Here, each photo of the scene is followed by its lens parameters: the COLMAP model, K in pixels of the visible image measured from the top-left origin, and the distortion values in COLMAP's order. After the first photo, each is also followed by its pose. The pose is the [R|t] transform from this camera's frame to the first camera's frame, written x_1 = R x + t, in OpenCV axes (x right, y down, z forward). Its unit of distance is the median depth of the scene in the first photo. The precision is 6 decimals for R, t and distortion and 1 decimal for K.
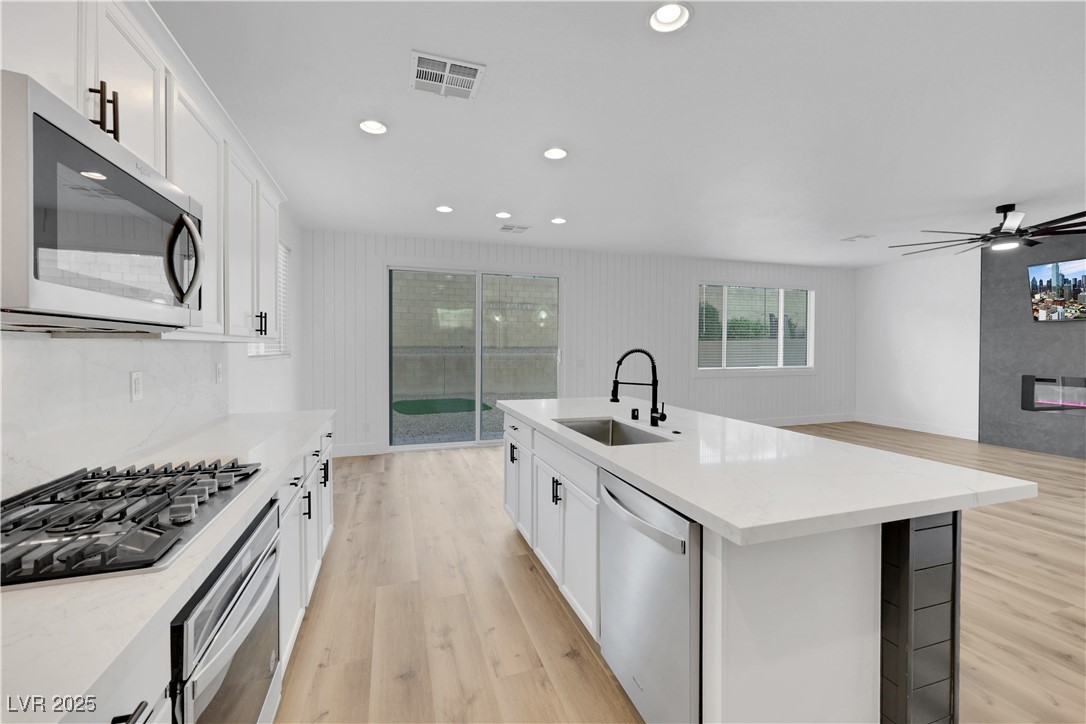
lens RADIAL K [[452.6, 0, 544.8], [0, 452.6, 354.0], [0, 0, 1]] dist [0.001224, 0.000163]
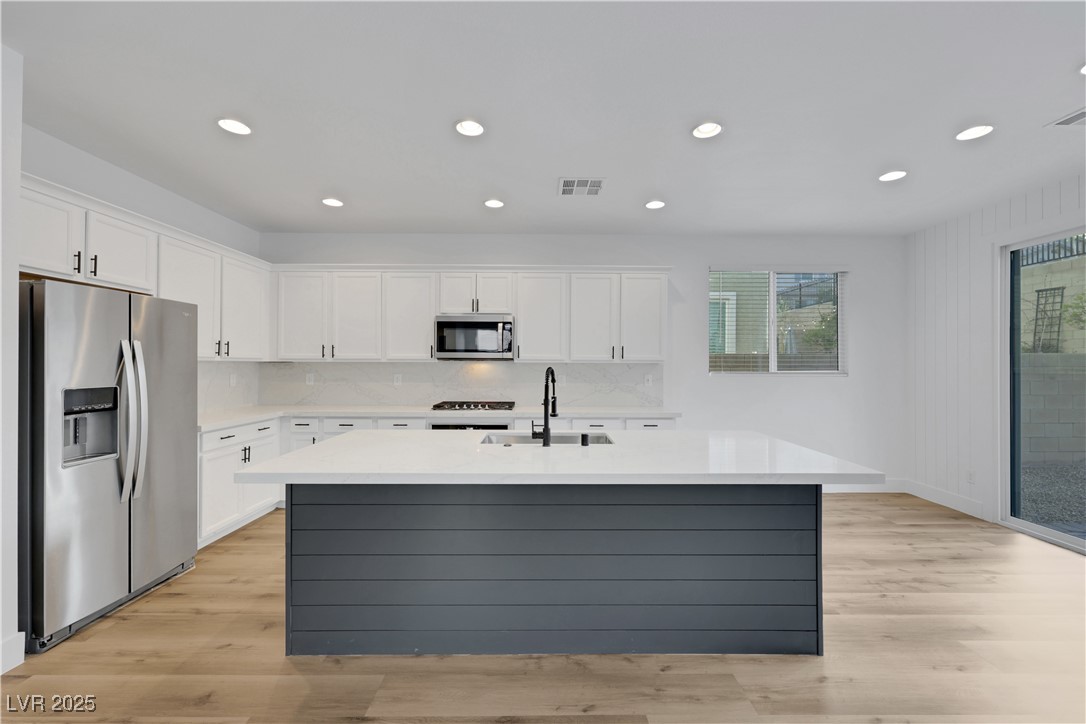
lens RADIAL K [[452.6, 0, 547.7], [0, 452.6, 354.5], [0, 0, 1]] dist [0.001224, 0.000163]
pose [[-0.295743, -0.015900, -0.955135, 0.553556], [-0.018347, 0.999772, -0.010962, -0.015364], [0.955091, 0.014282, -0.295967, 0.594337]]
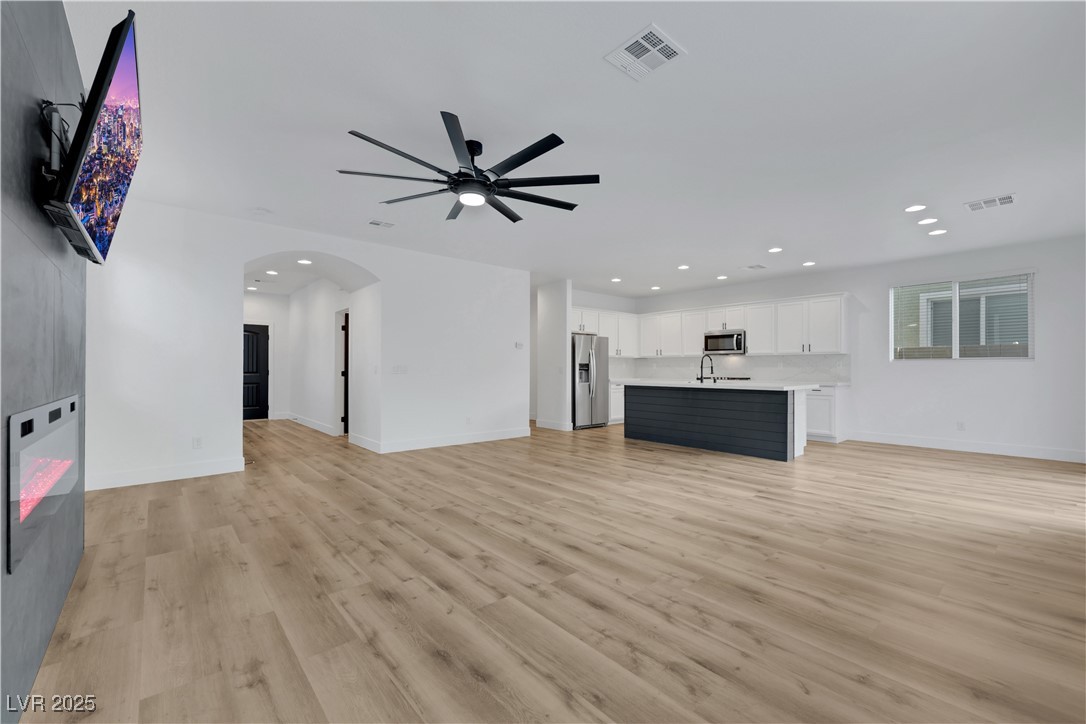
lens RADIAL K [[452.6, 0, 551.7], [0, 452.6, 370.5], [0, 0, 1]] dist [0.001224, 0.000163]
pose [[-0.917874, 0.002718, -0.396864, 0.992375], [-0.004445, 0.999843, 0.017127, 0.018665], [0.396848, 0.017484, -0.917718, 1.447098]]
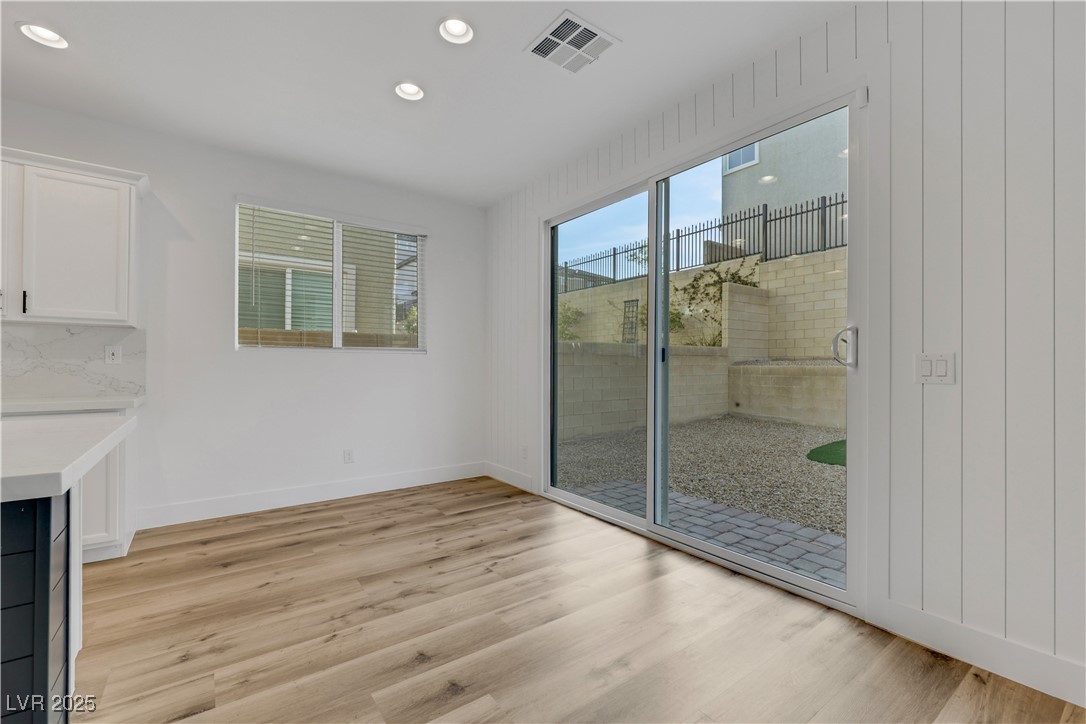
lens RADIAL K [[452.6, 0, 533.4], [0, 452.6, 363.4], [0, 0, 1]] dist [0.001224, 0.000163]
pose [[0.290845, -0.011508, -0.956701, 0.331000], [-0.012975, 0.999788, -0.015971, 0.035519], [0.956682, 0.017059, 0.290635, 0.853090]]
